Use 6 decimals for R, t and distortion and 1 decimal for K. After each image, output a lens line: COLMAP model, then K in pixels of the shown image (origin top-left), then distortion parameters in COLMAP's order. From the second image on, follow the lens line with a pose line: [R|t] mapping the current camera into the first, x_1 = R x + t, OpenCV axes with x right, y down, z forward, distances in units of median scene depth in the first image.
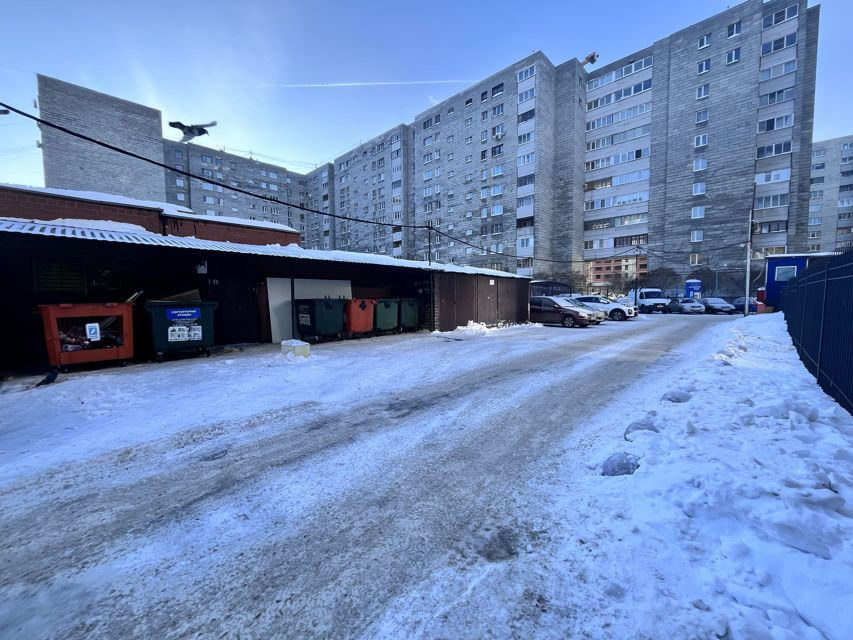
lens RADIAL K [[346.9, 0, 425.5], [0, 346.9, 320.7], [0, 0, 1]] dist [-0.005102, 0.000237]
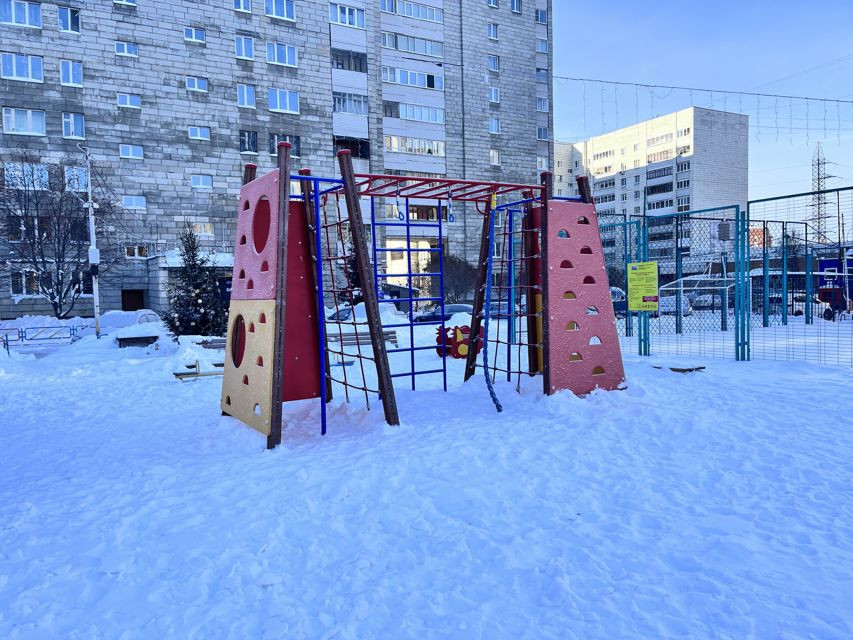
lens RADIAL K [[643.8, 0, 419.5], [0, 643.8, 322.5], [0, 0, 1]] dist [0.072819, -0.096439]
pose [[0.291564, -0.041708, 0.955642, -0.585140], [0.081336, 0.996512, 0.018677, -0.054283], [-0.953087, 0.072282, 0.293939, 0.700515]]
